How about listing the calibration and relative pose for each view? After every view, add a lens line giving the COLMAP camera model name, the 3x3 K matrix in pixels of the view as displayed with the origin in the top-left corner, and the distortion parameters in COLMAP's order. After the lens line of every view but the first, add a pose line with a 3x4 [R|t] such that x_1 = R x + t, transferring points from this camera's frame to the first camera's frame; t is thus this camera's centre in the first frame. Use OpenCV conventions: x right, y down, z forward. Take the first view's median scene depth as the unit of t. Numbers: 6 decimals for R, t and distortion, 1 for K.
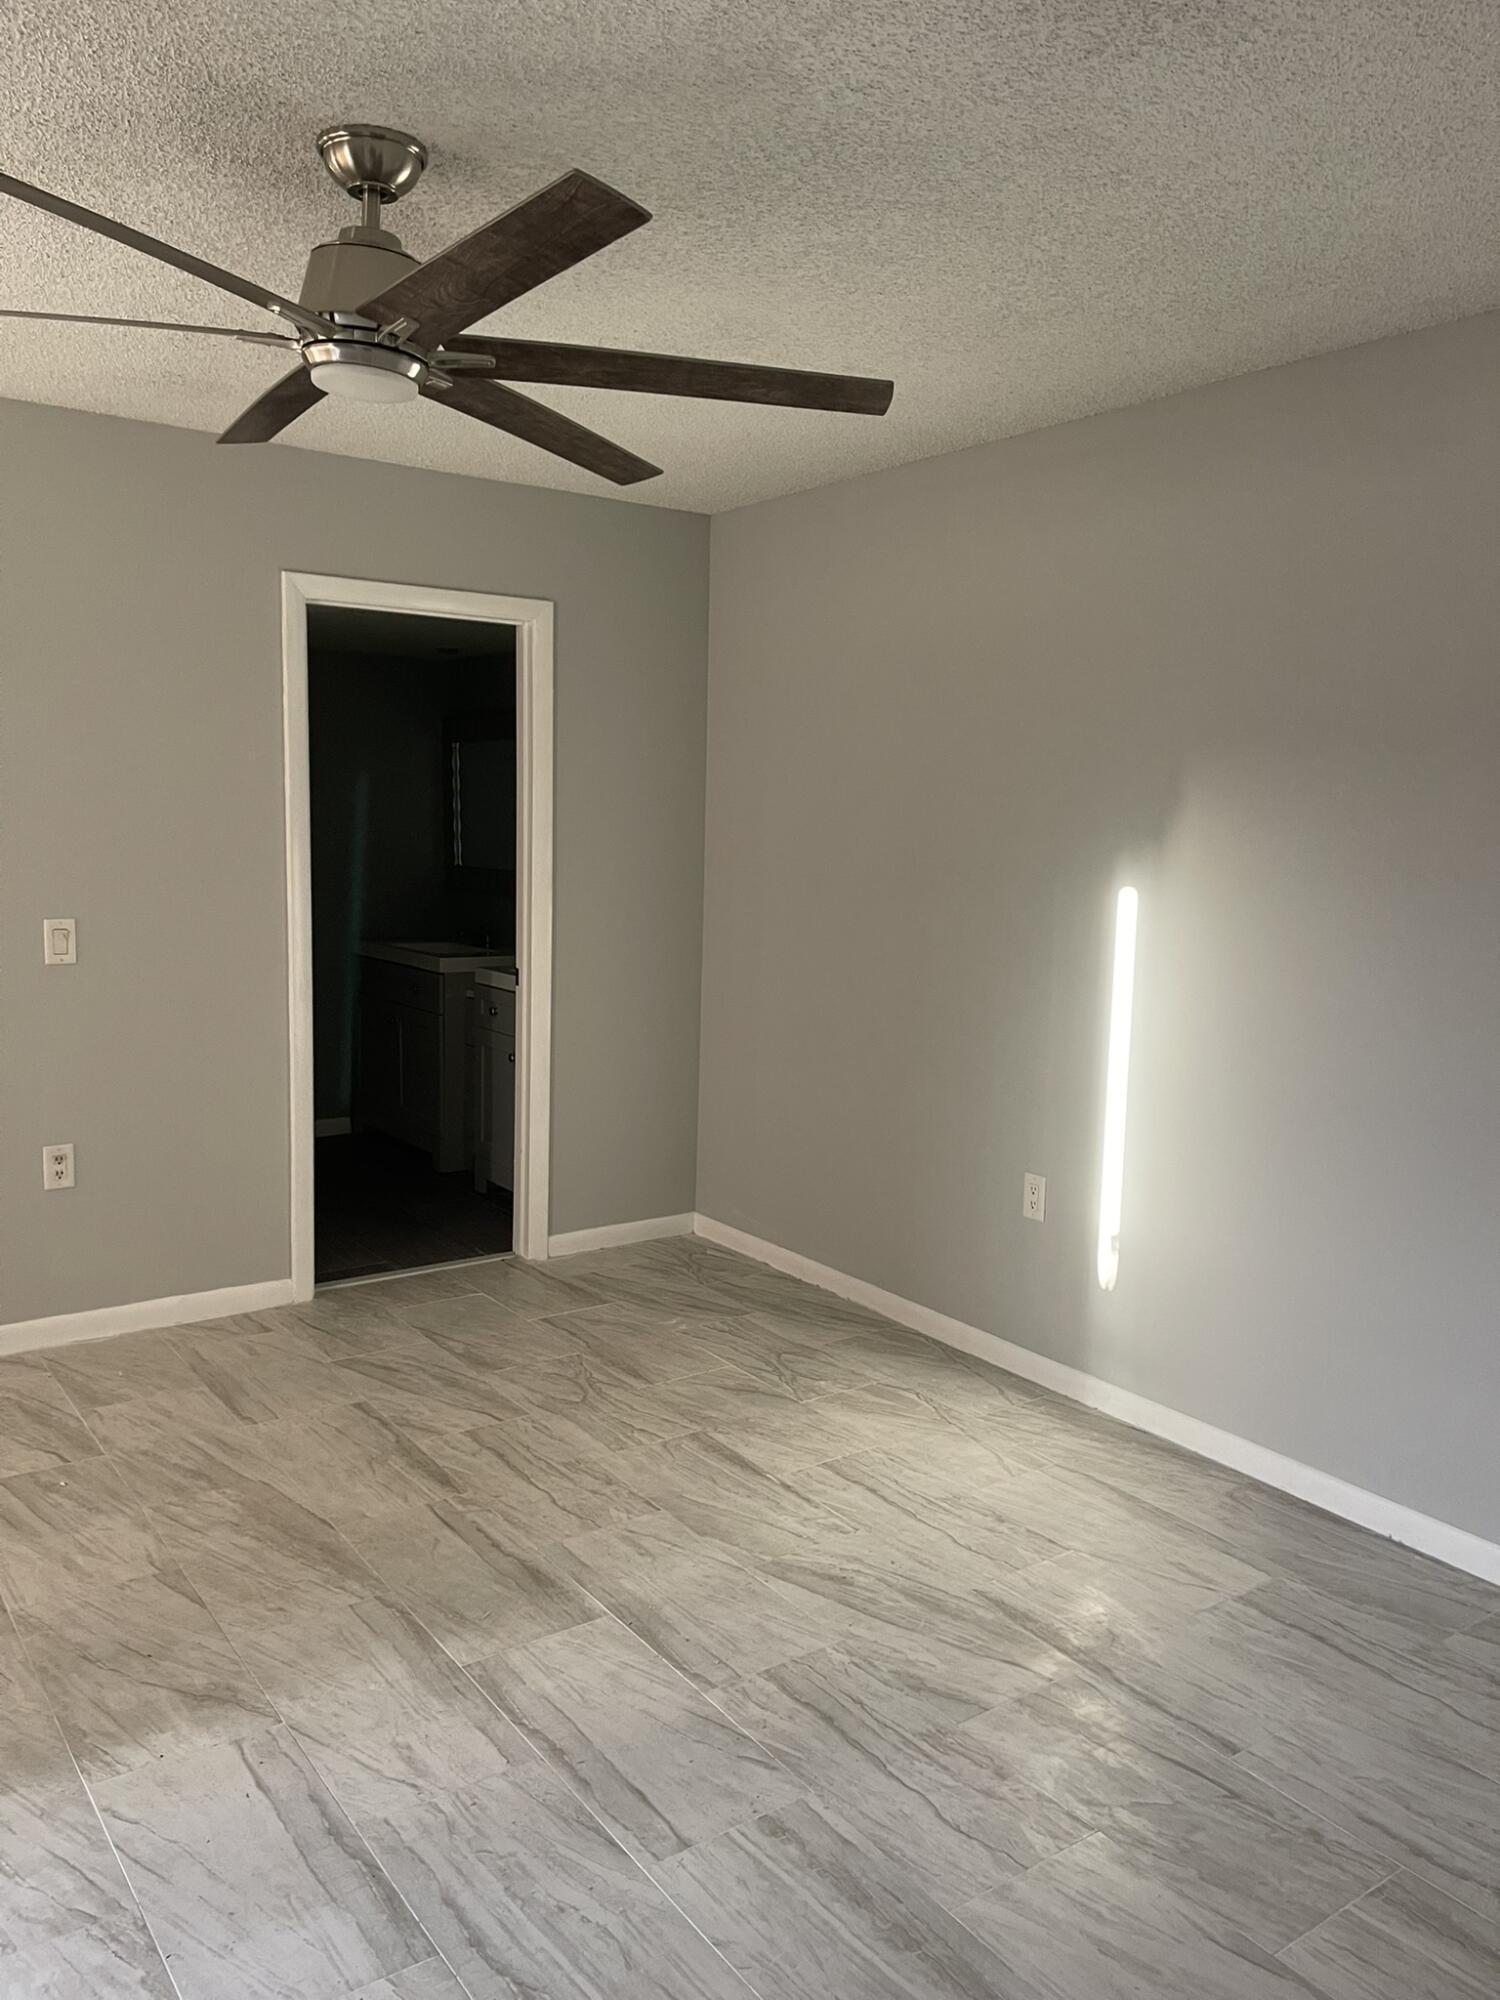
lens RADIAL K [[1505.9, 0, 750.0], [0, 1505.9, 1000.0], [0, 0, 1]] dist [0.098569, -0.123286]
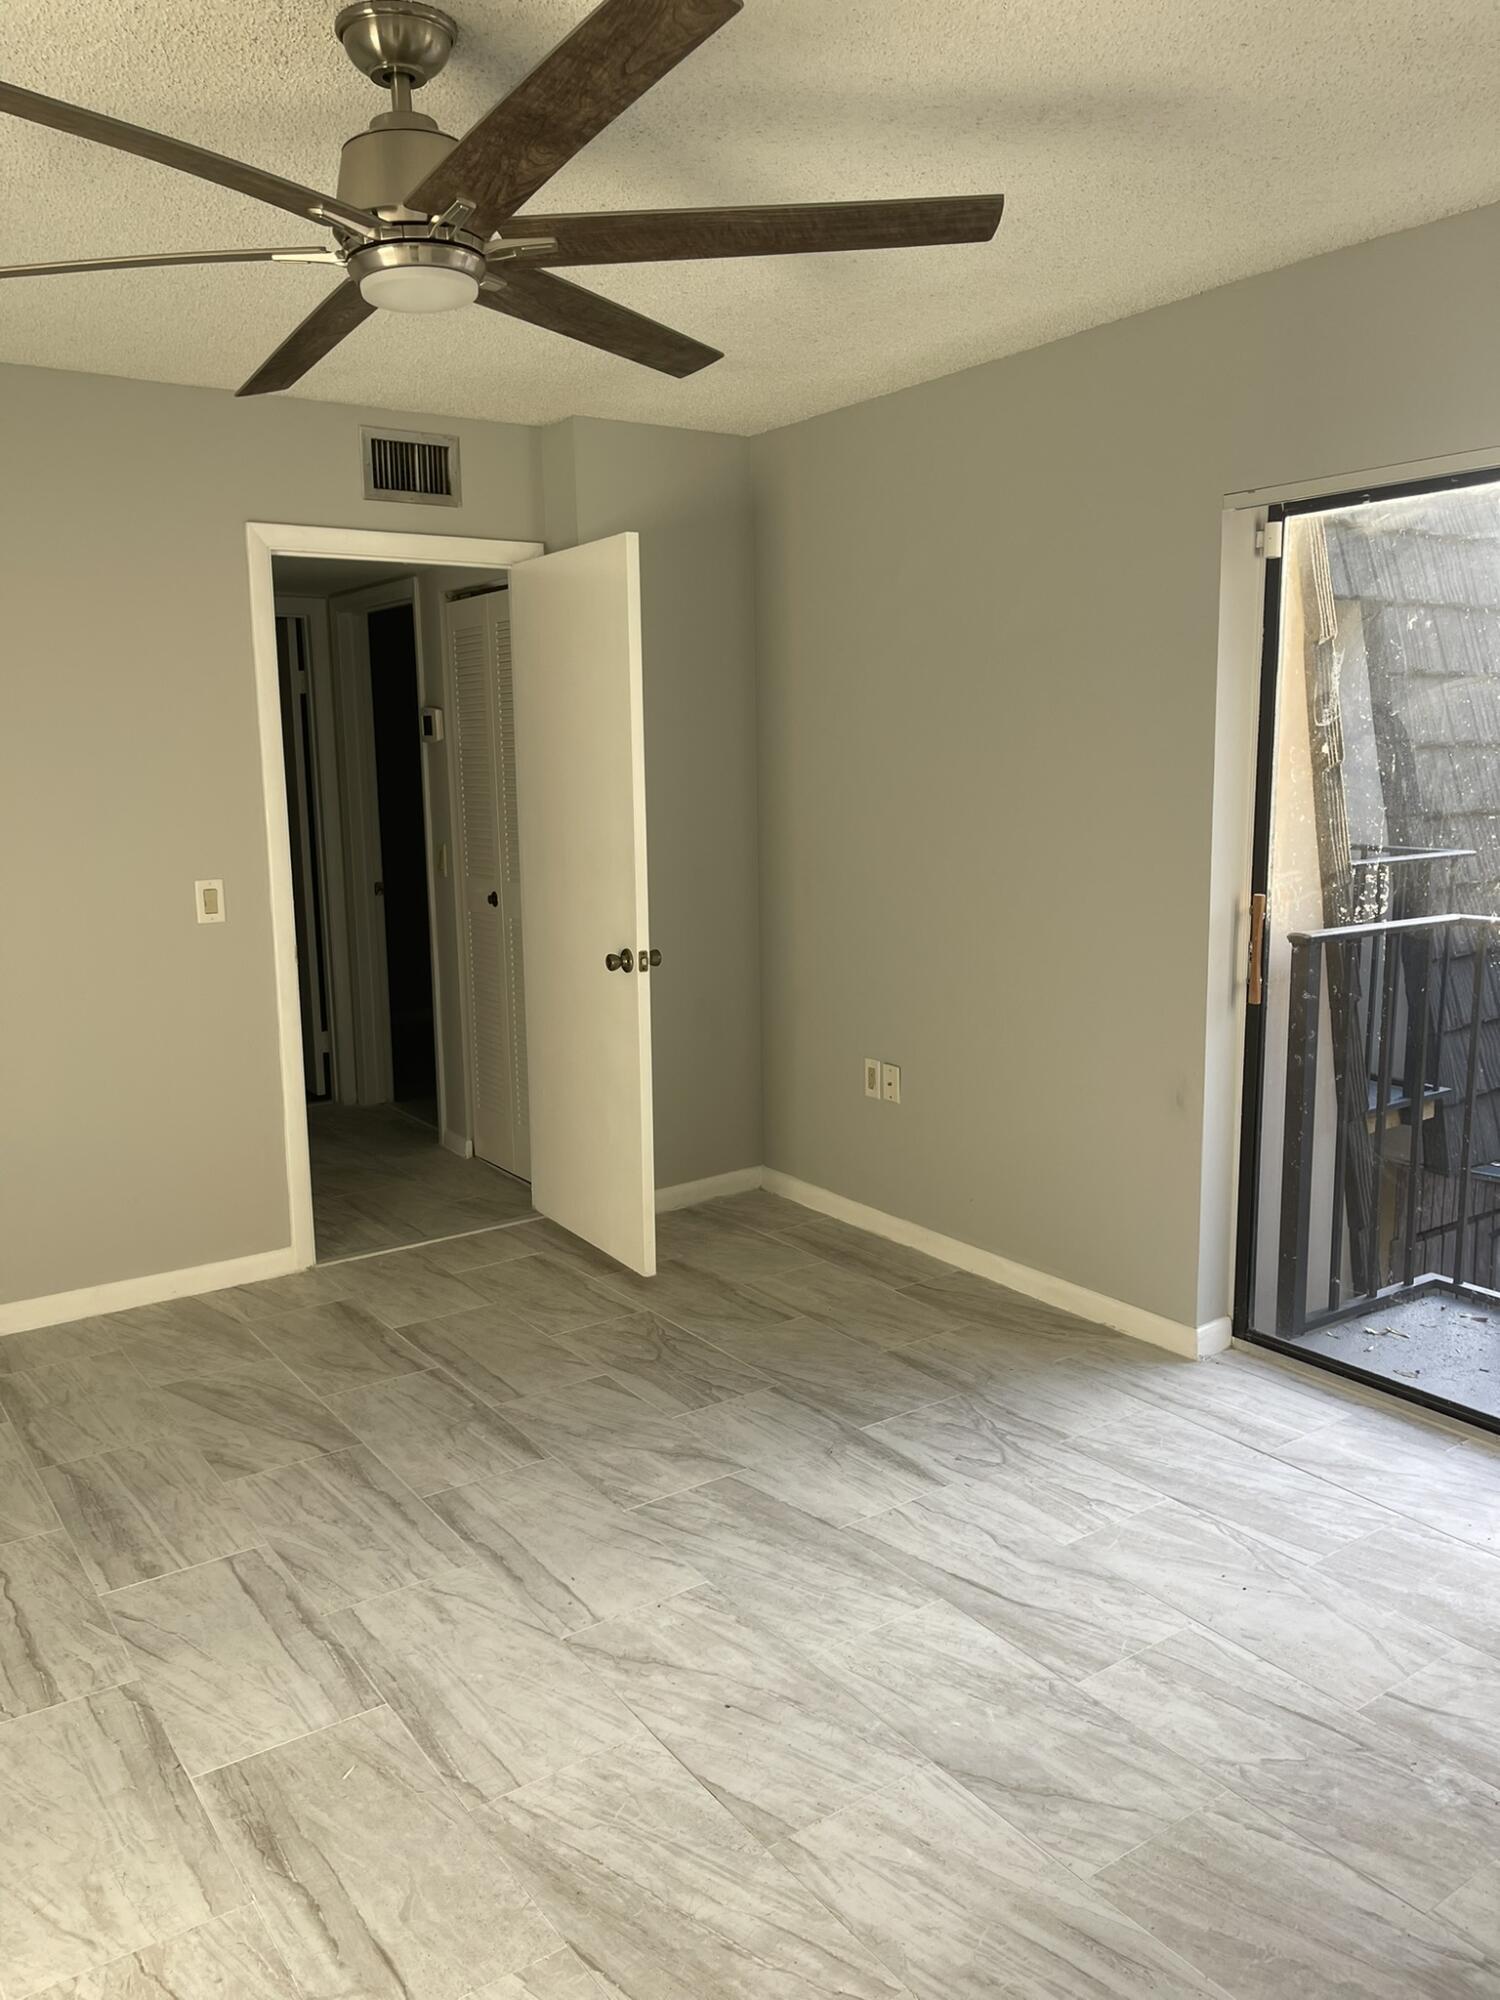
lens RADIAL K [[1505.9, 0, 750.0], [0, 1505.9, 1000.0], [0, 0, 1]] dist [0.098569, -0.123286]
pose [[-0.999859, -0.014632, 0.008270, -0.435337], [-0.011761, 0.960601, 0.277683, -0.241269], [-0.012007, 0.277547, -0.960637, 1.879434]]
